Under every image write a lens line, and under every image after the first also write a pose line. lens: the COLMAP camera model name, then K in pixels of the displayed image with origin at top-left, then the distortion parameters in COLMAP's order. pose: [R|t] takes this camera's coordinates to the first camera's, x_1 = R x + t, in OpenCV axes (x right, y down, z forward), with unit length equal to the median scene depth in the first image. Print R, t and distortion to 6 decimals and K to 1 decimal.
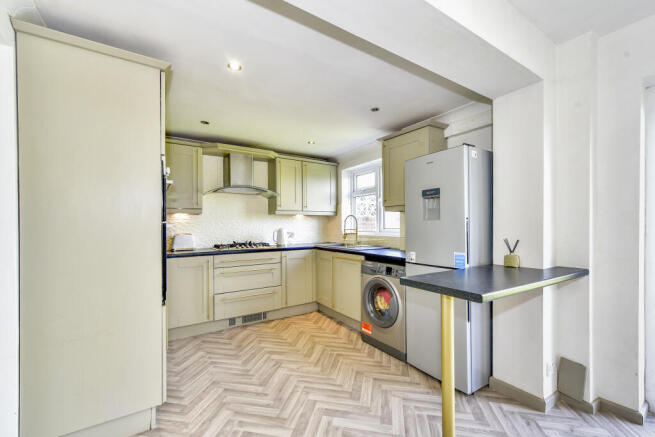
lens RADIAL K [[266.0, 0, 325.7], [0, 266.0, 223.5], [0, 0, 1]] dist [-0.001218, -0.000197]
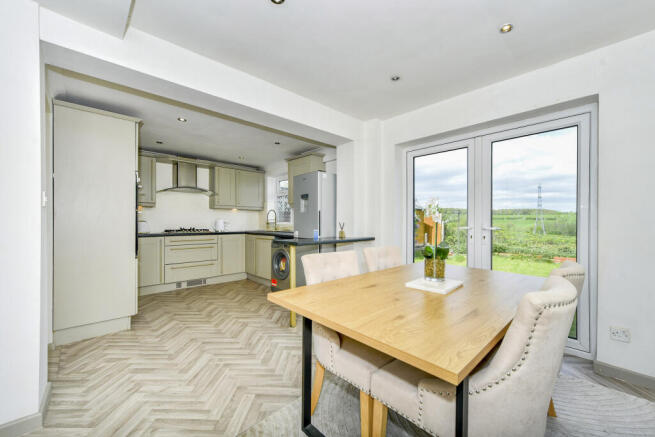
lens RADIAL K [[266.0, 0, 332.5], [0, 266.0, 219.9], [0, 0, 1]] dist [-0.001218, -0.000197]
pose [[0.983016, 0.008647, 0.183318, 0.181603], [-0.007844, 0.999956, -0.005105, 0.032125], [-0.183354, 0.003580, 0.983040, -0.520273]]
